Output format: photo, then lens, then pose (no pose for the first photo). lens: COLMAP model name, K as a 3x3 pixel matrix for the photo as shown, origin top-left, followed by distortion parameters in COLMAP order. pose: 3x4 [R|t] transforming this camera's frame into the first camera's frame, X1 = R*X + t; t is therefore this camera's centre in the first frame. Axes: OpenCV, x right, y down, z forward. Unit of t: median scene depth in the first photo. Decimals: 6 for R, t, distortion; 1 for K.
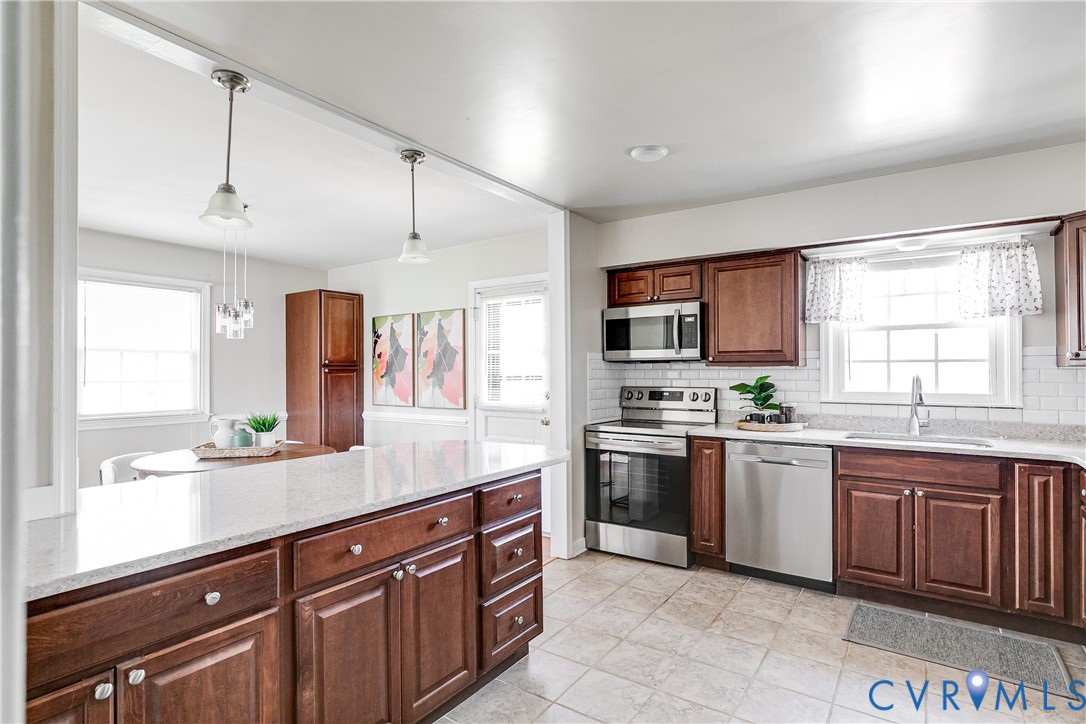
lens RADIAL K [[548.9, 0, 542.7], [0, 548.9, 359.0], [0, 0, 1]] dist [0.002565, 0.001763]
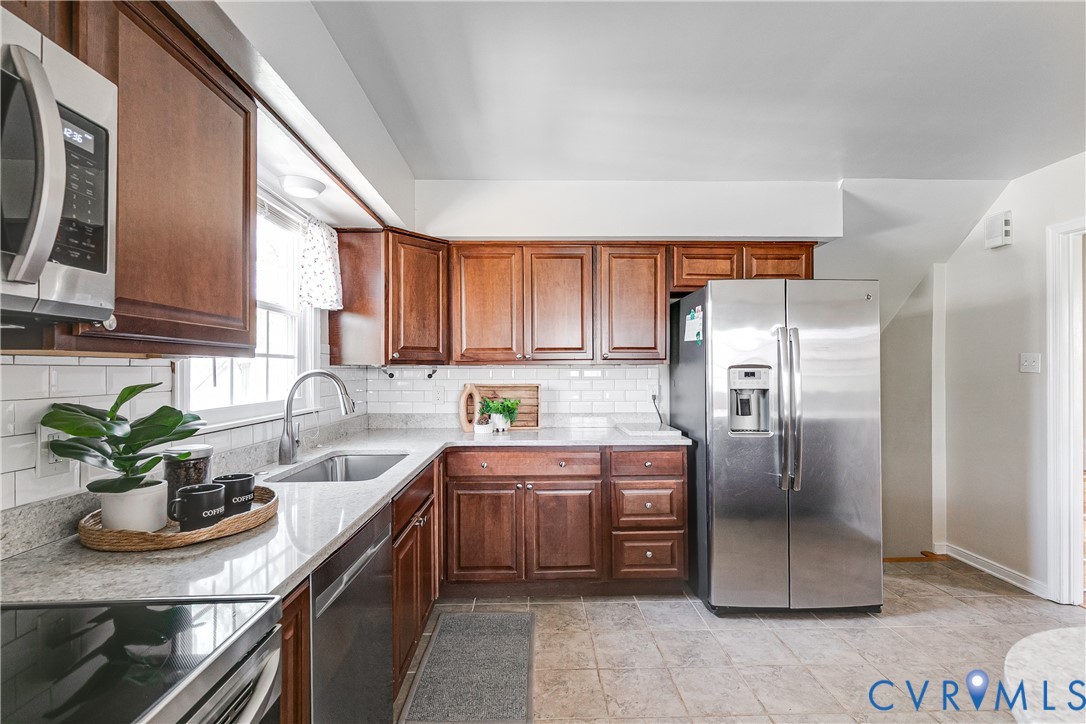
lens RADIAL K [[499.1, 0, 546.8], [0, 499.1, 364.8], [0, 0, 1]] dist [0.009126, -0.002277]
pose [[-0.598901, 0.019056, 0.800597, -0.014295], [-0.006161, 0.999578, -0.028400, 0.029530], [-0.800800, -0.021942, -0.598530, 1.053427]]
